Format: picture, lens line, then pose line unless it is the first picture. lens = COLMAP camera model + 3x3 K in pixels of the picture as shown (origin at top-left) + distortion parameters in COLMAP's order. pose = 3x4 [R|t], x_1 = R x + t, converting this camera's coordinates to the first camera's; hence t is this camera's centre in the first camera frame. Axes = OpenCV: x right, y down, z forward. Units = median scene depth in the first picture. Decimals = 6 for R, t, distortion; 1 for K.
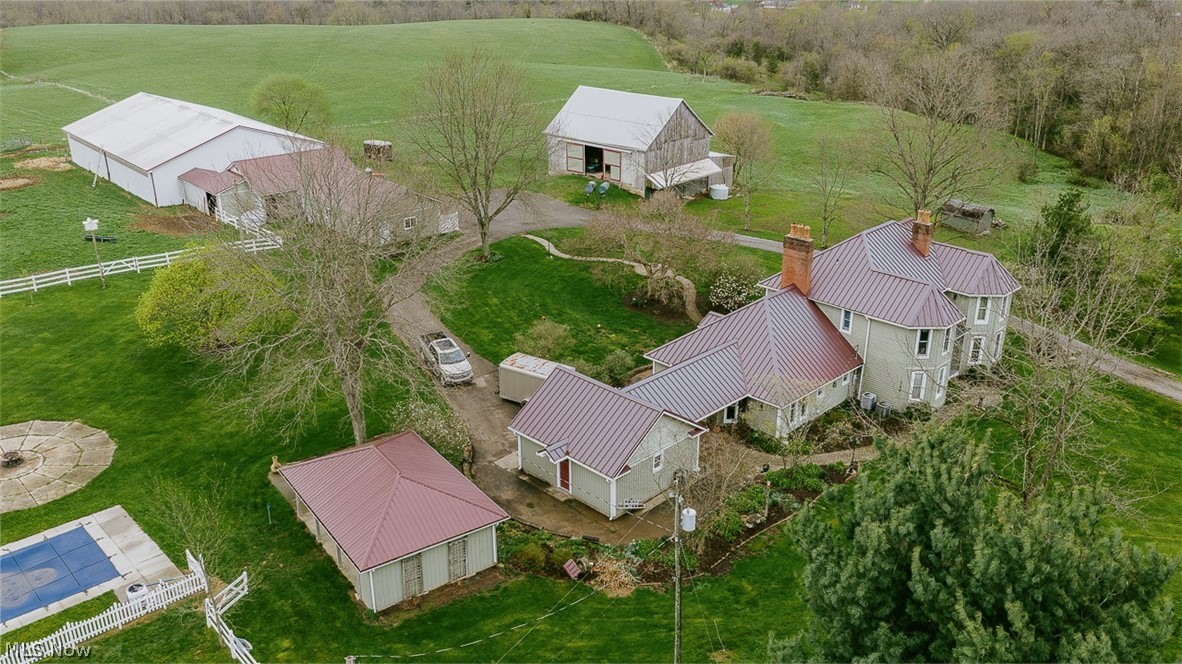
lens RADIAL K [[964.6, 0, 591.0], [0, 964.6, 332.0], [0, 0, 1]] dist [0.028267, -0.062910]
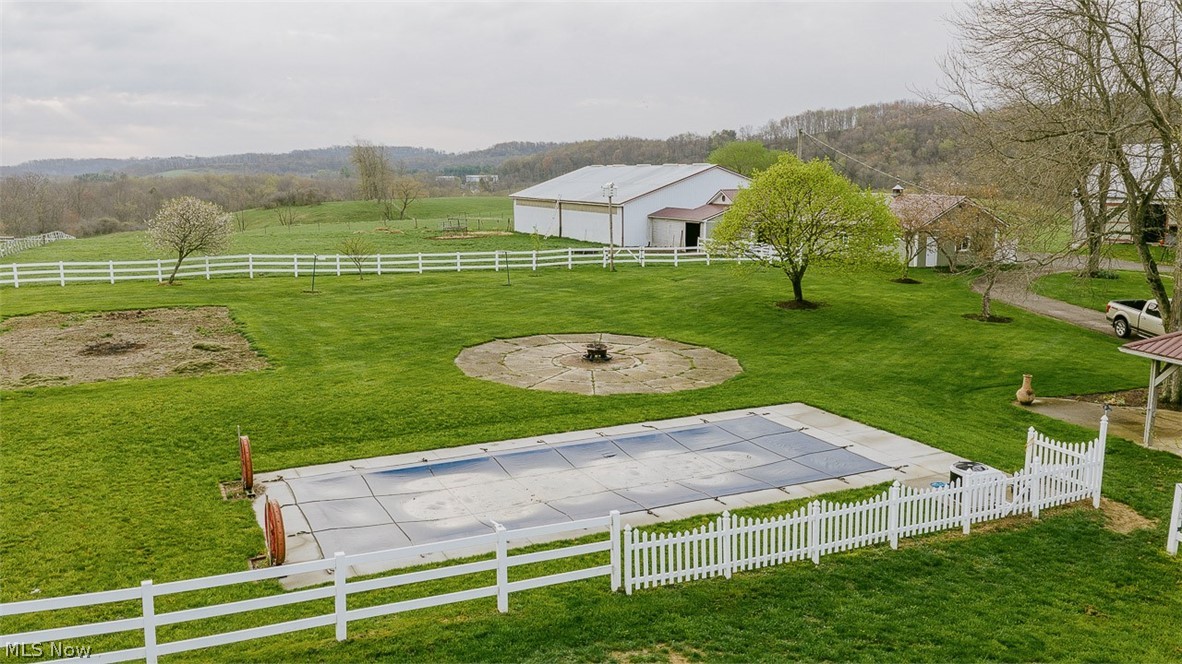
lens RADIAL K [[964.6, 0, 591.0], [0, 964.6, 332.0], [0, 0, 1]] dist [0.028267, -0.062910]
pose [[0.951525, 0.043568, -0.304469, -0.208804], [-0.110446, 0.972291, -0.206037, 0.131427], [0.287056, 0.229677, 0.929972, 0.198269]]
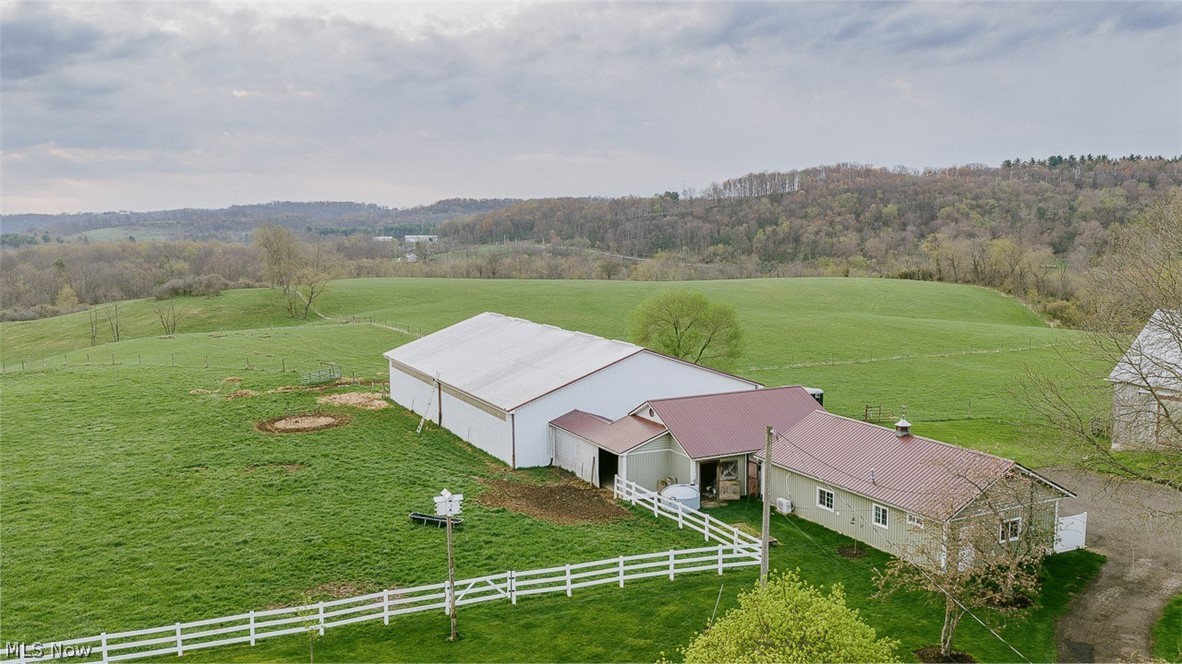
lens RADIAL K [[964.6, 0, 591.0], [0, 964.6, 332.0], [0, 0, 1]] dist [0.028267, -0.062910]
pose [[0.967108, 0.020373, -0.253551, -0.246275], [-0.089121, 0.960744, -0.262733, -0.054938], [0.238244, 0.276688, 0.930958, 0.410067]]
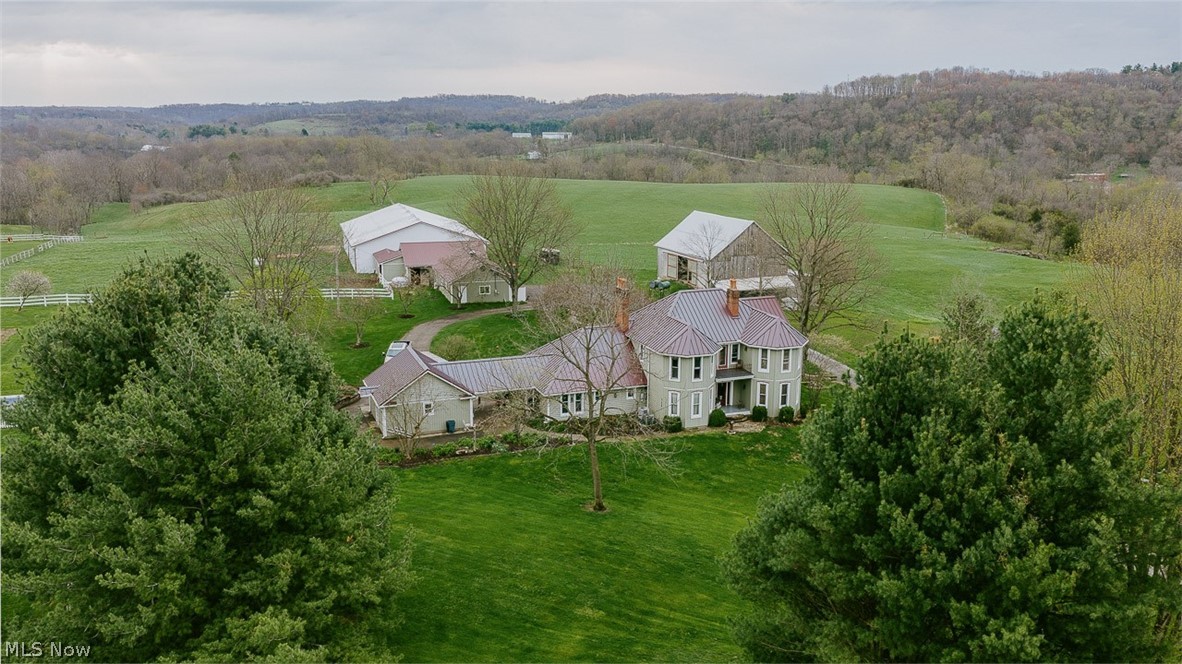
lens RADIAL K [[964.6, 0, 591.0], [0, 964.6, 332.0], [0, 0, 1]] dist [0.028267, -0.062910]
pose [[0.909294, 0.093605, -0.405490, 0.450927], [-0.161757, 0.977255, -0.137141, 0.093896], [0.383430, 0.190292, 0.903754, -0.125820]]
